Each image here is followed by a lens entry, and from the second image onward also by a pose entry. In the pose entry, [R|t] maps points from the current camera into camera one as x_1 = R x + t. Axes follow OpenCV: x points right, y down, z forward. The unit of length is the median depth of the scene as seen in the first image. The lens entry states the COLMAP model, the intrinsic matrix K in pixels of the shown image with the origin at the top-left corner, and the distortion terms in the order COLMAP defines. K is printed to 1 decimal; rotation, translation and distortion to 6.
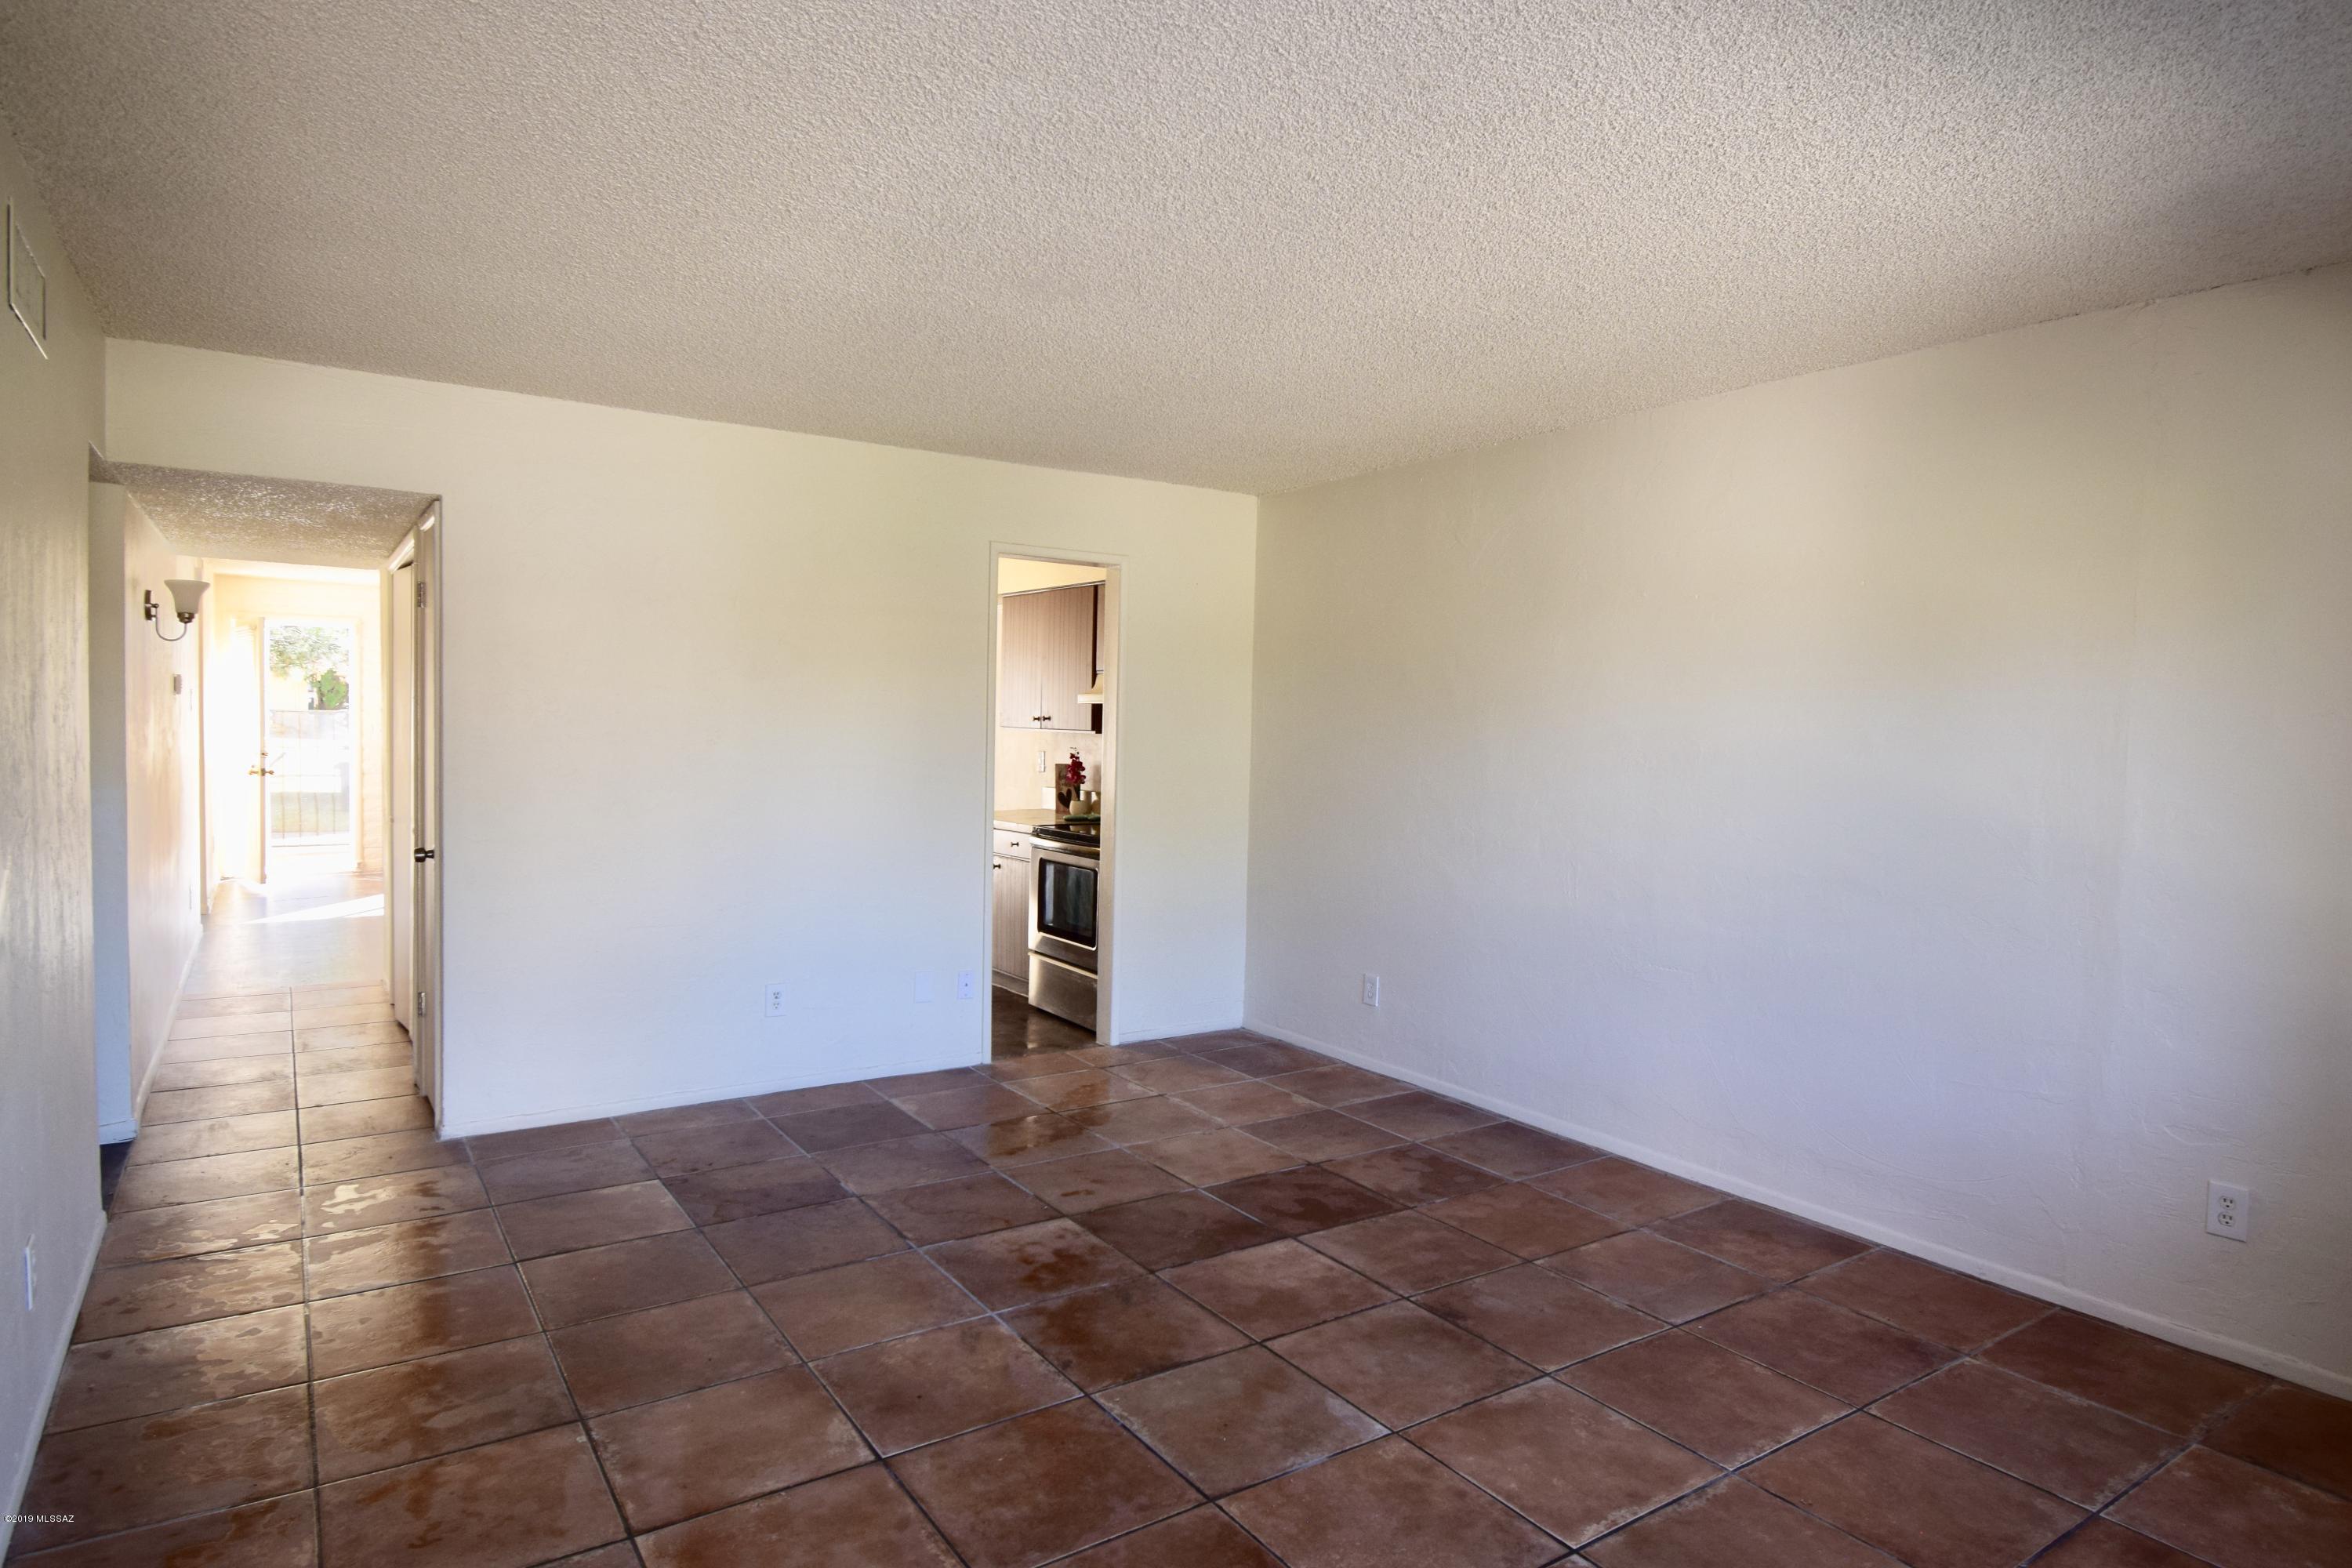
lens RADIAL K [[1351.1, 0, 1176.0], [0, 1351.1, 784.0], [0, 0, 1]] dist [-0.003924, -0.002447]
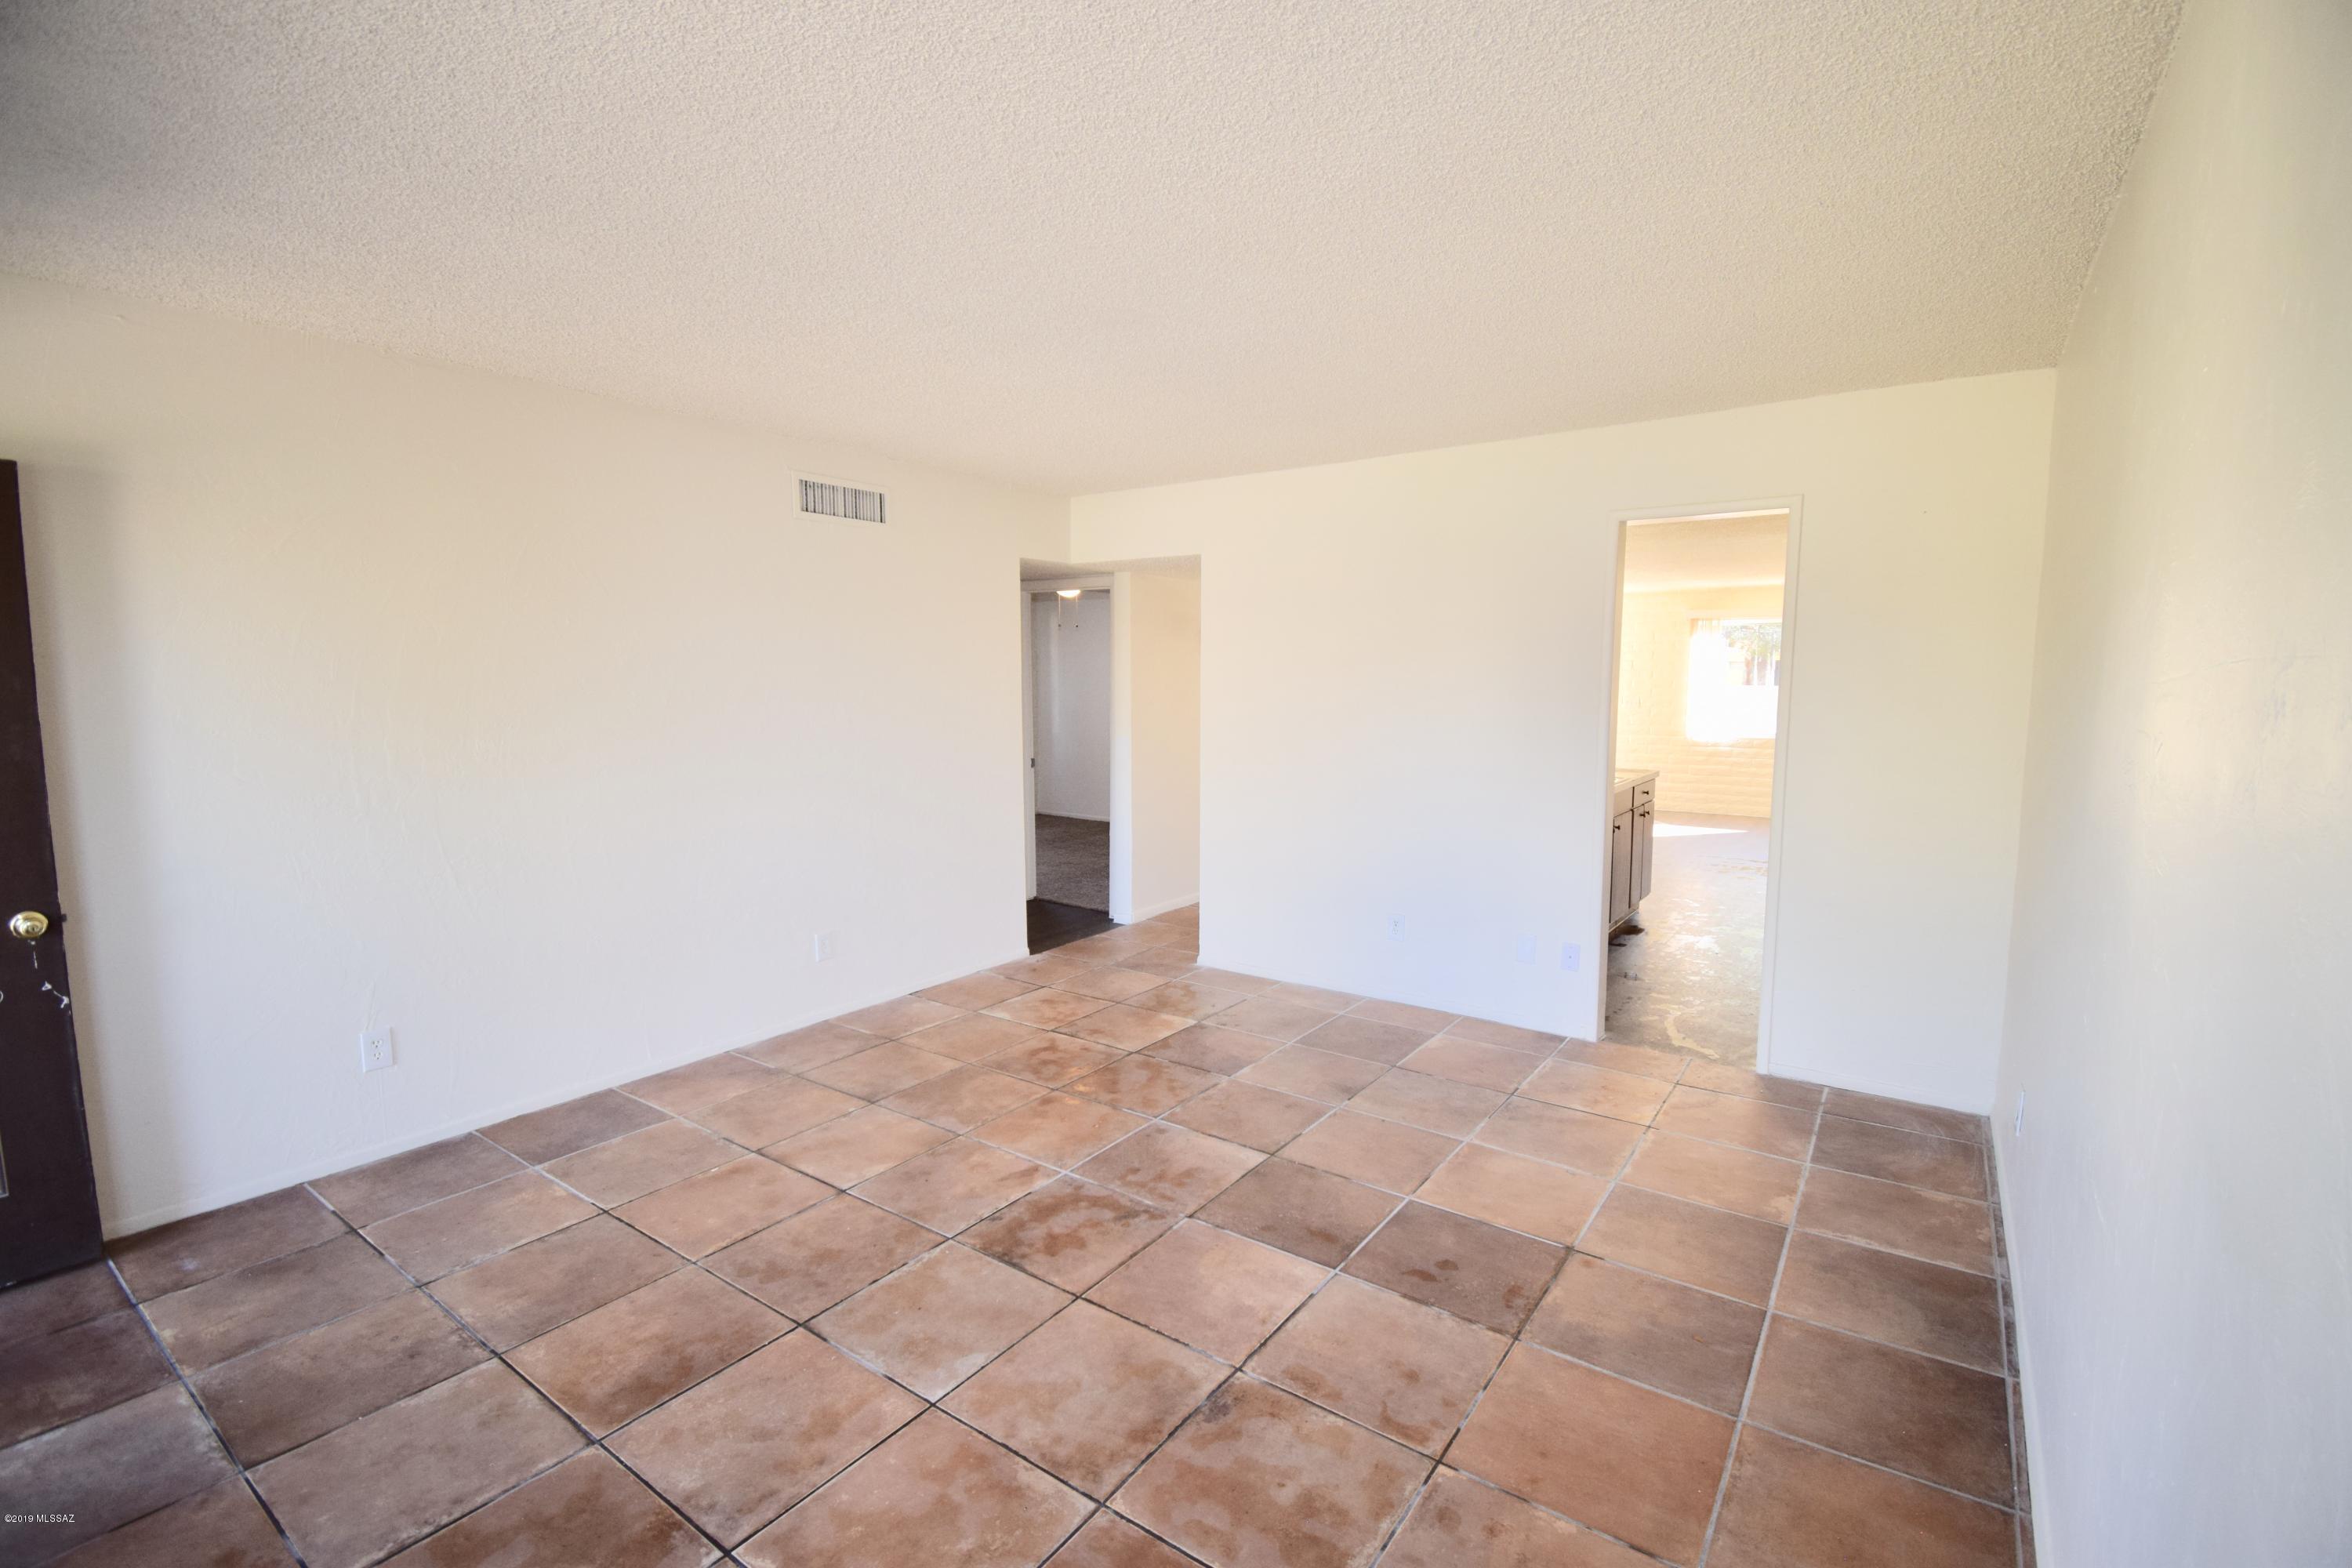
lens RADIAL K [[1031.0, 0, 1176.0], [0, 1031.0, 784.0], [0, 0, 1]] dist [0.017847, -0.020614]
pose [[0.354817, 0.079933, -0.931513, 0.668954], [-0.038081, 0.996747, 0.071025, -0.039209], [0.934160, 0.010272, 0.356706, 0.640153]]
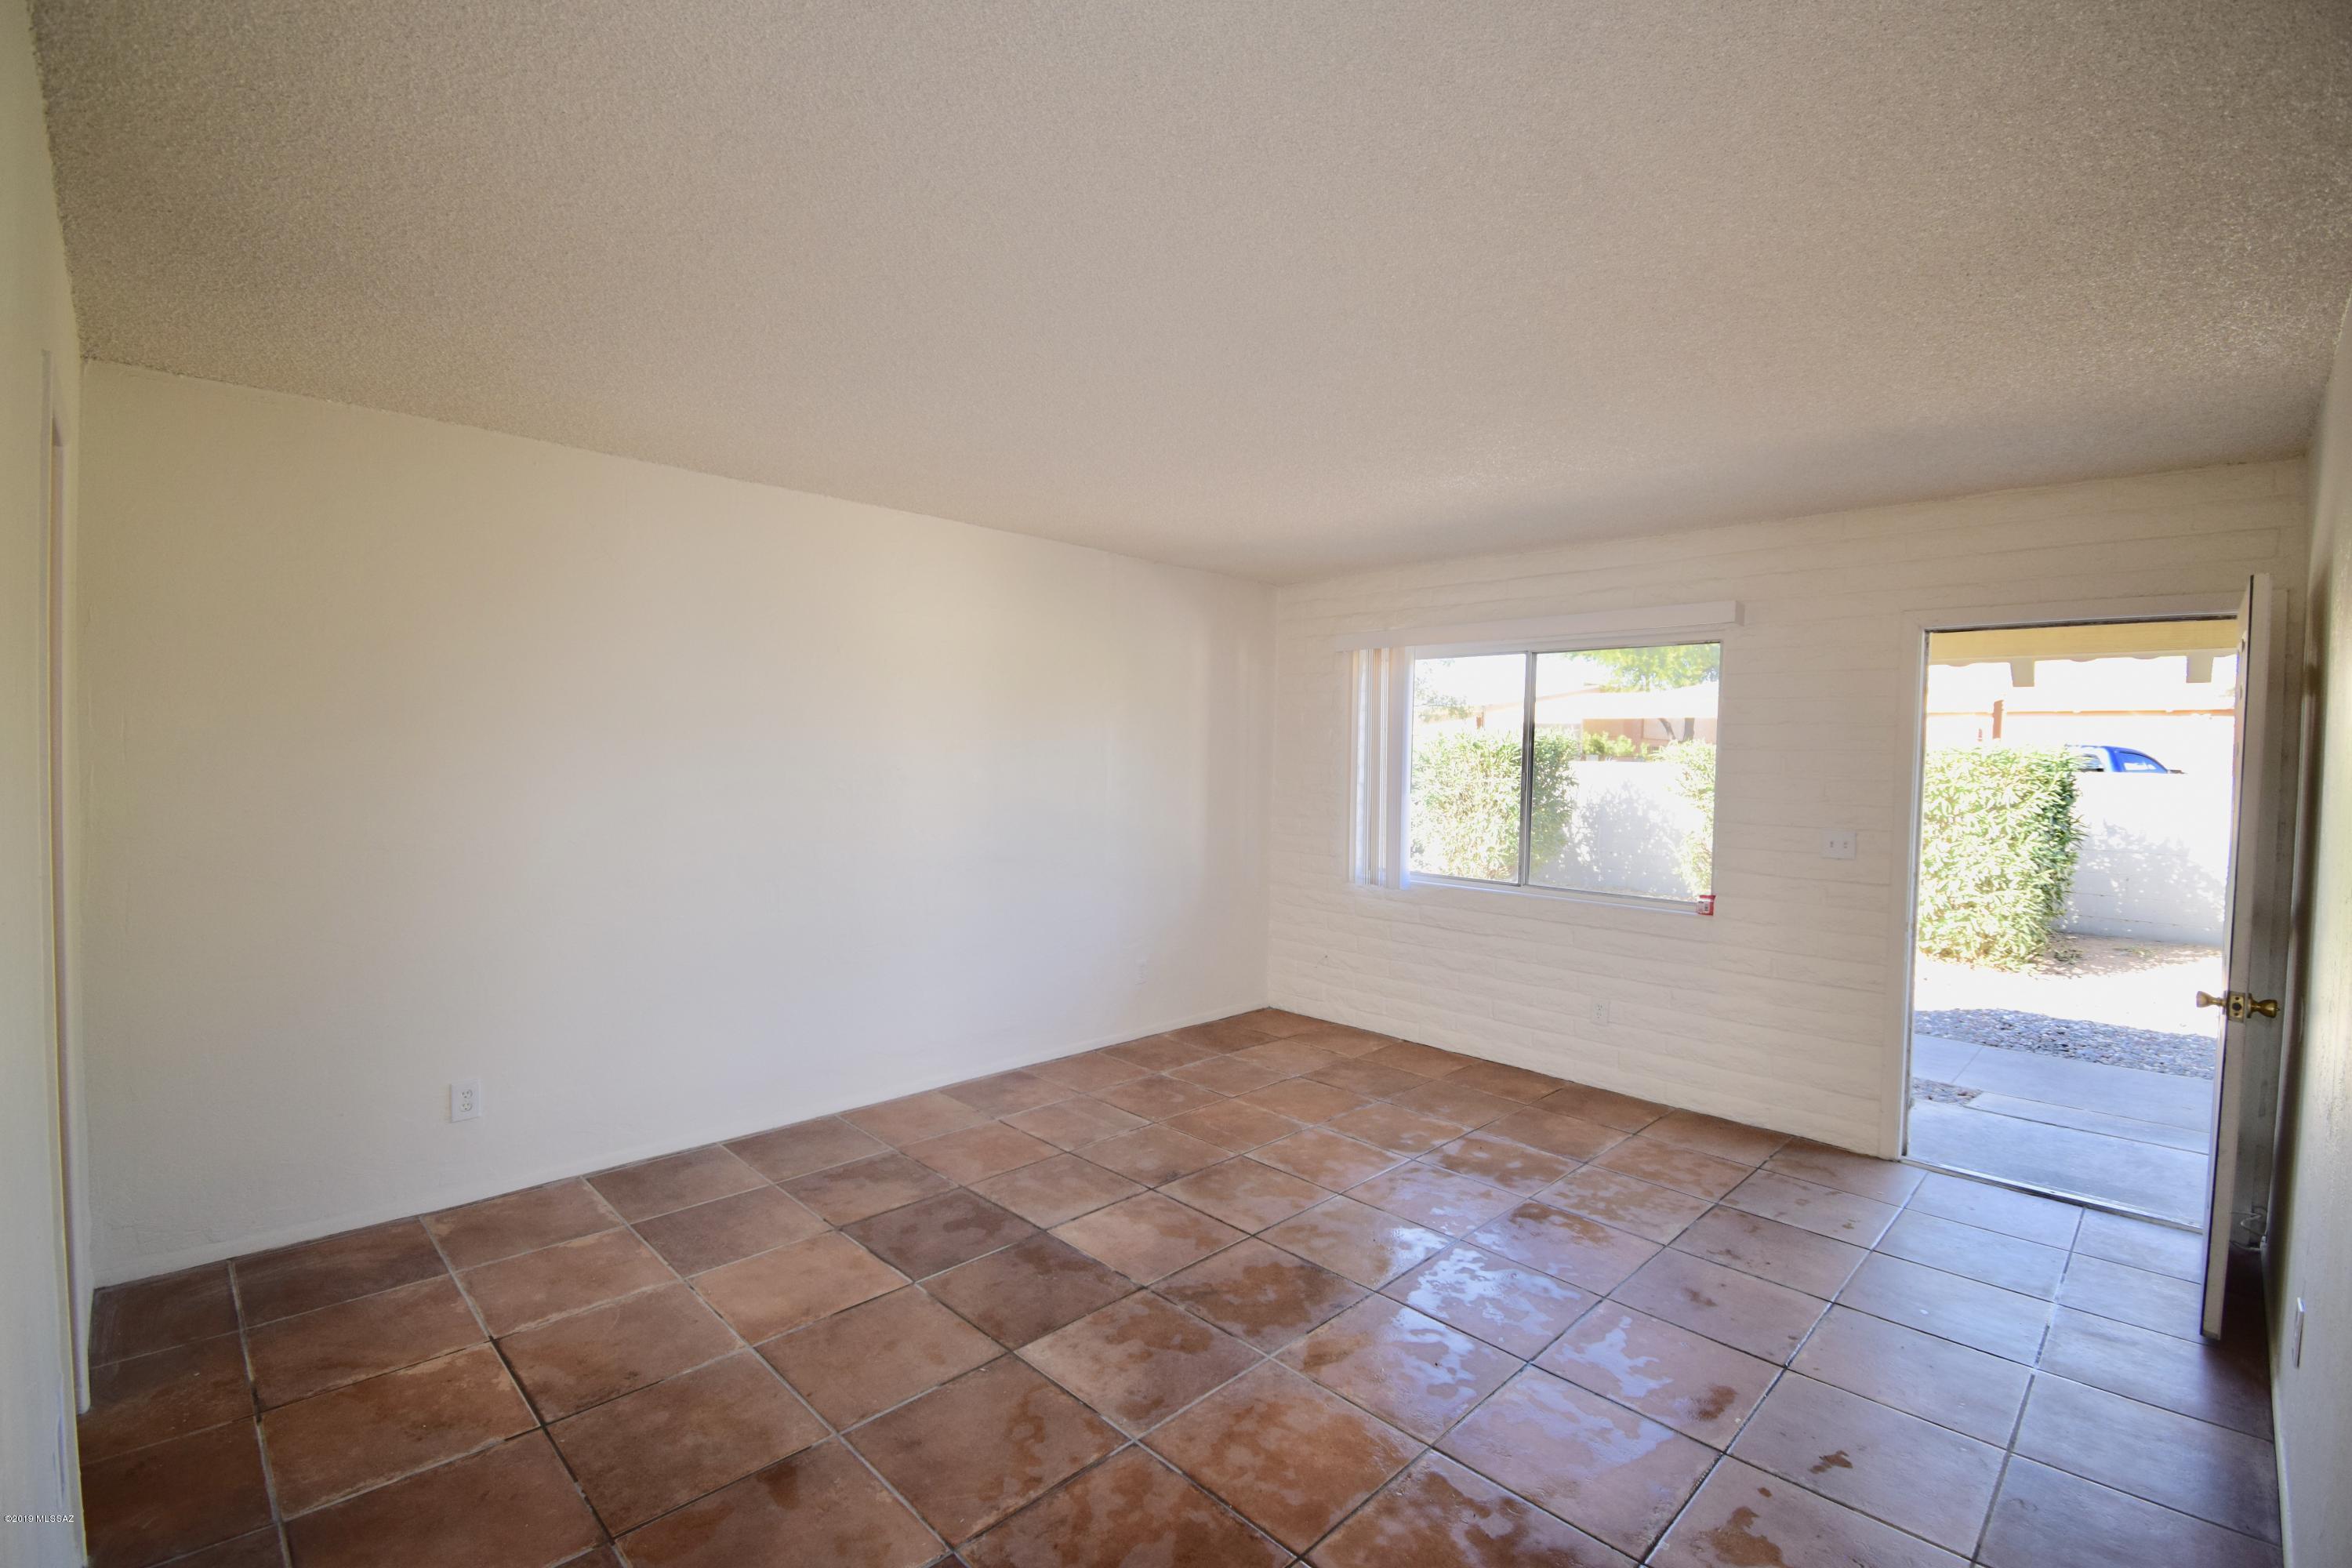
lens RADIAL K [[1031.0, 0, 1176.0], [0, 1031.0, 784.0], [0, 0, 1]] dist [0.017847, -0.020614]
pose [[-0.197027, -0.055167, 0.978845, -0.757245], [0.021362, 0.997937, 0.060543, -0.086804], [-0.980165, 0.032838, -0.195442, 1.041751]]
